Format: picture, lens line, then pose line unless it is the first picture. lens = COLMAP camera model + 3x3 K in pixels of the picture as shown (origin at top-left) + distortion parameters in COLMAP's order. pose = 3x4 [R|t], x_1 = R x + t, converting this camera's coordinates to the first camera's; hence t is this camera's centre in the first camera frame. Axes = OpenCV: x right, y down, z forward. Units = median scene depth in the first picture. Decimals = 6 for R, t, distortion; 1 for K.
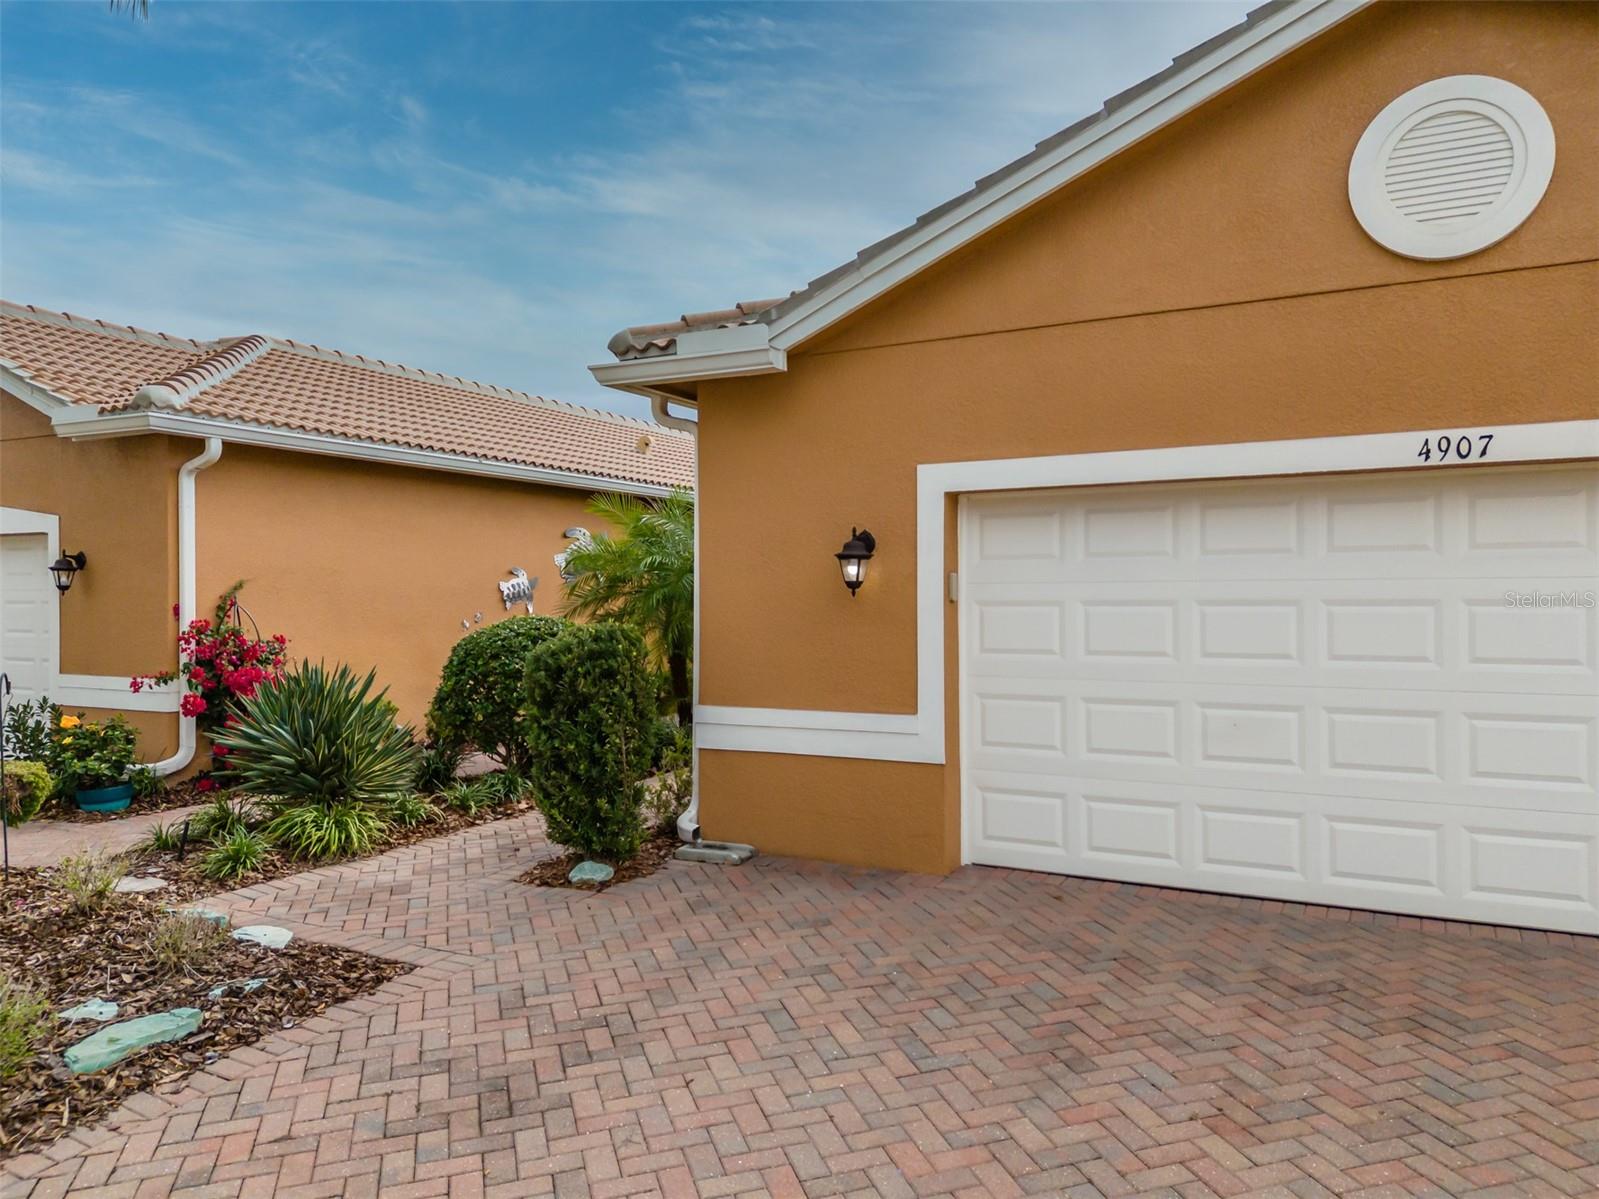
lens RADIAL K [[1163.4, 0, 793.1], [0, 1163.4, 597.1], [0, 0, 1]] dist [0.085142, -0.086184]
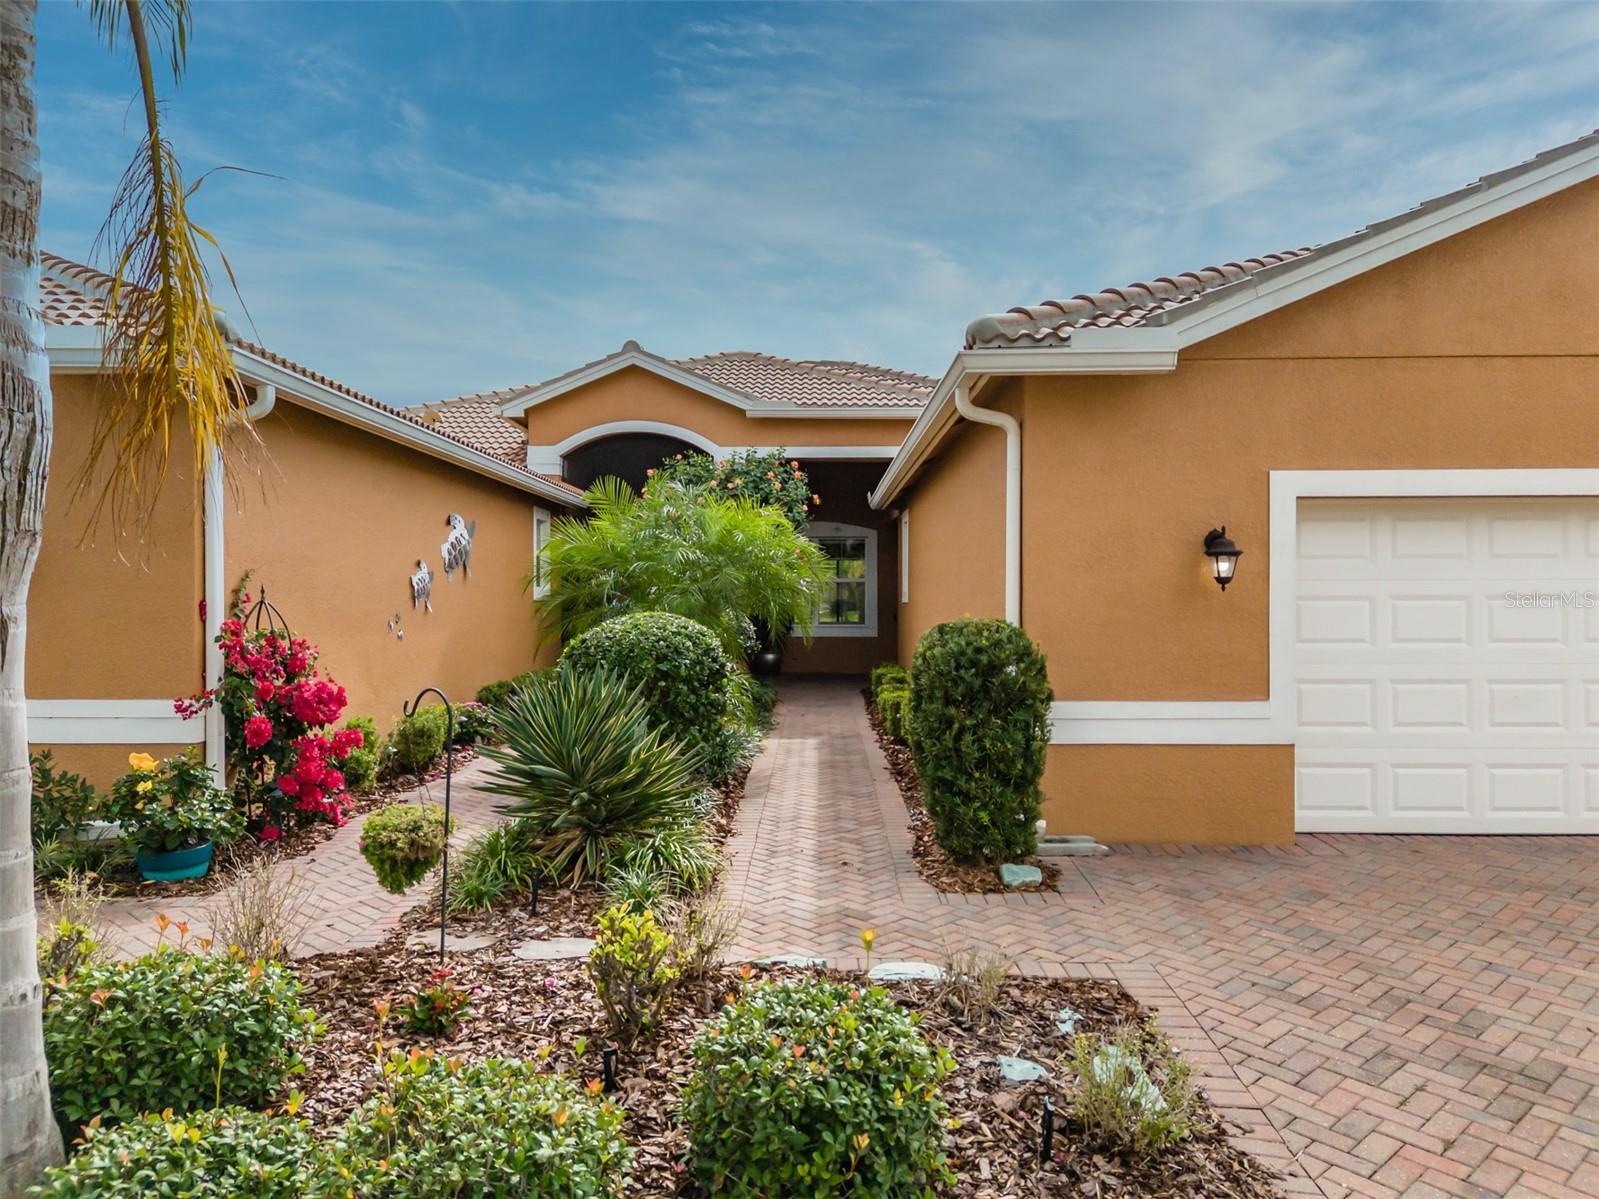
lens RADIAL K [[1166.5, 0, 772.8], [0, 1166.5, 595.9], [0, 0, 1]] dist [0.012406, 0.001368]
pose [[0.893039, 0.004224, 0.449959, -0.765010], [-0.001839, 0.999982, -0.005737, 0.010257], [-0.449975, 0.004296, 0.893031, 0.223171]]
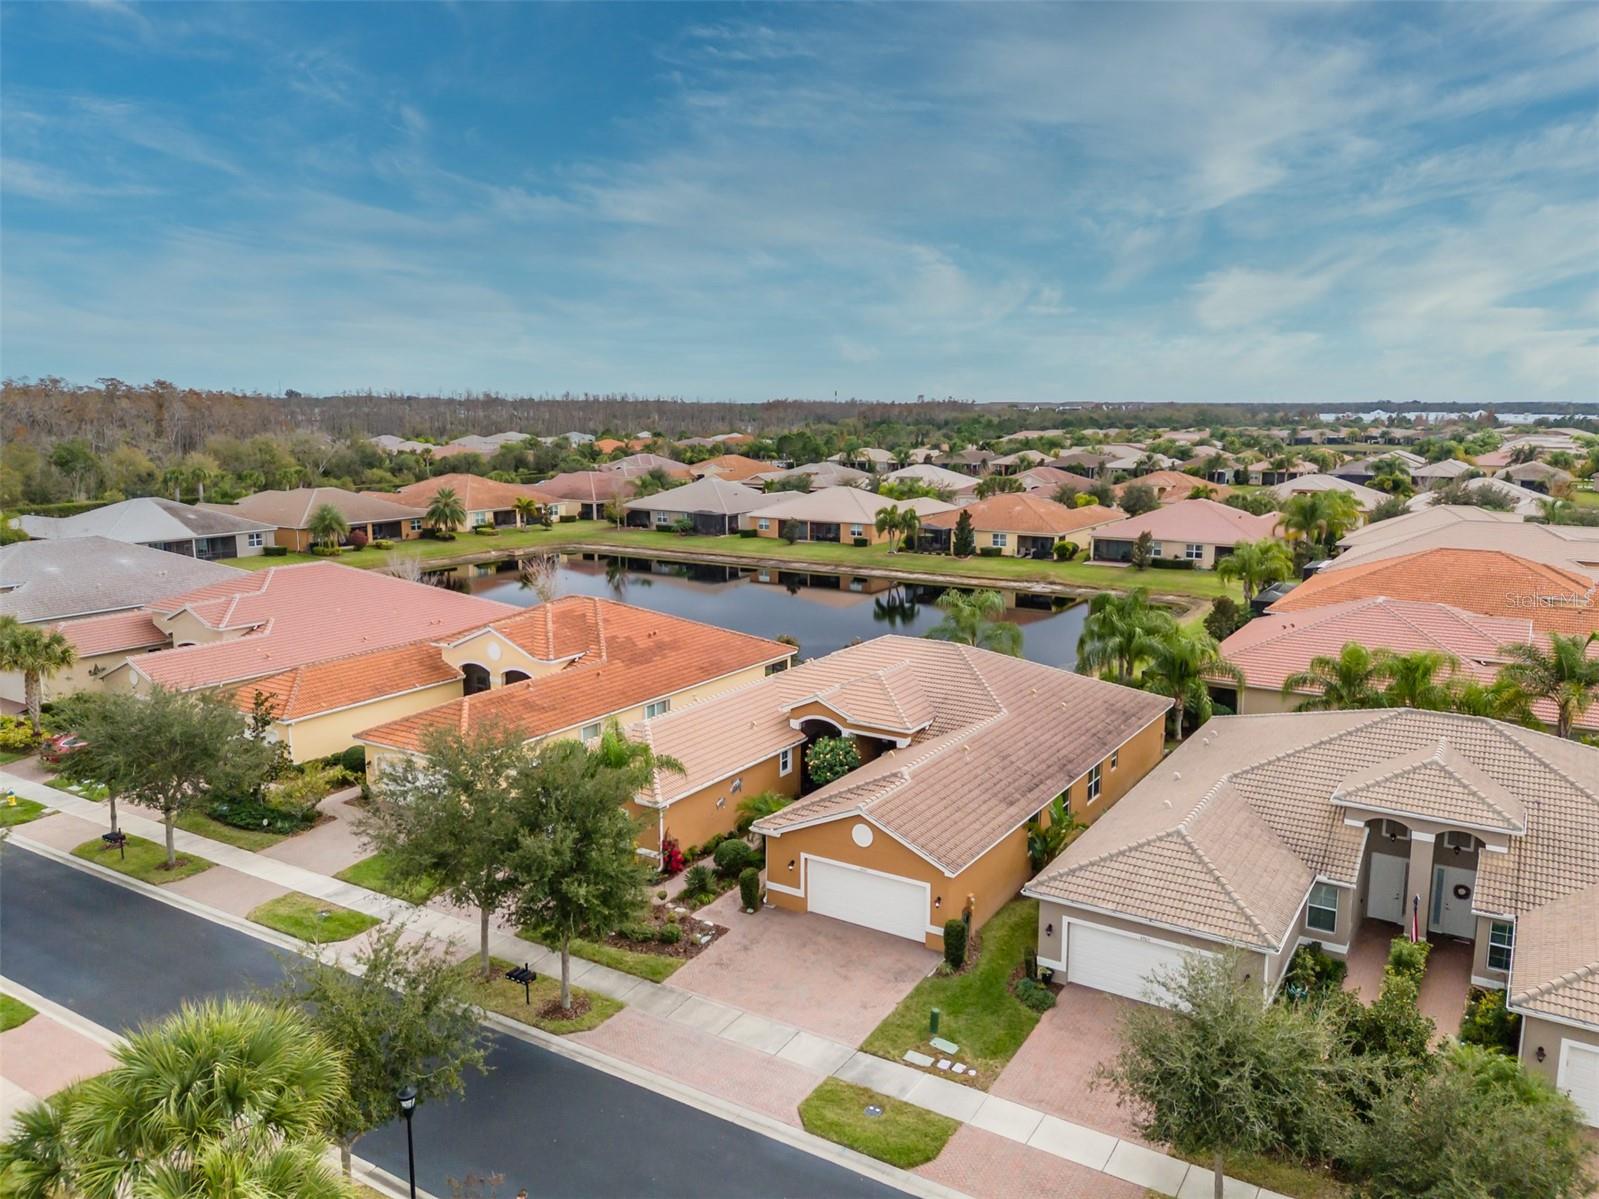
lens RADIAL K [[1163.4, 0, 793.1], [0, 1163.4, 597.1], [0, 0, 1]] dist [0.085142, -0.086184]
pose [[0.997236, 0.016143, -0.072524, 0.486668], [-0.003819, 0.985958, 0.166949, -2.454556], [0.074201, -0.166210, 0.983295, -4.856385]]
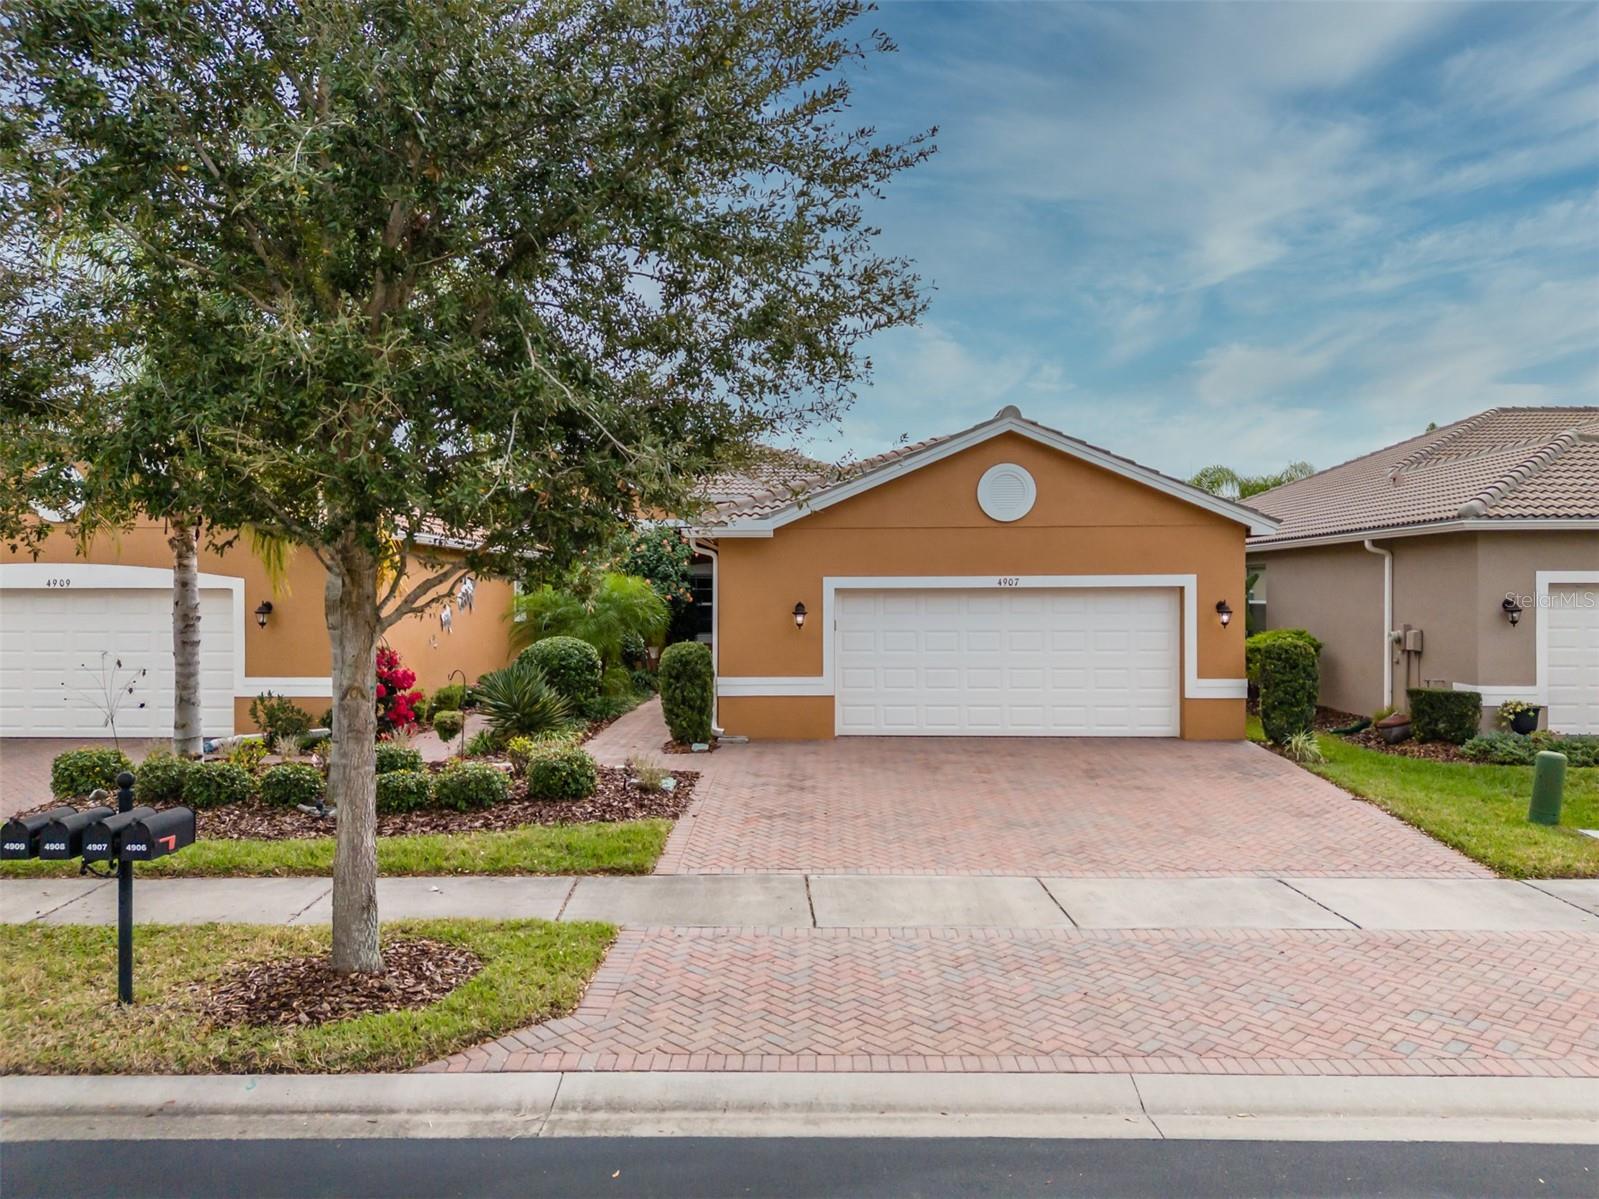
lens RADIAL K [[1163.4, 0, 793.1], [0, 1163.4, 597.1], [0, 0, 1]] dist [0.085142, -0.086184]
pose [[0.888296, 0.002147, 0.459266, -1.051311], [-0.001229, 0.999997, -0.002296, -0.061493], [-0.459269, 0.001475, 0.888296, -1.138695]]
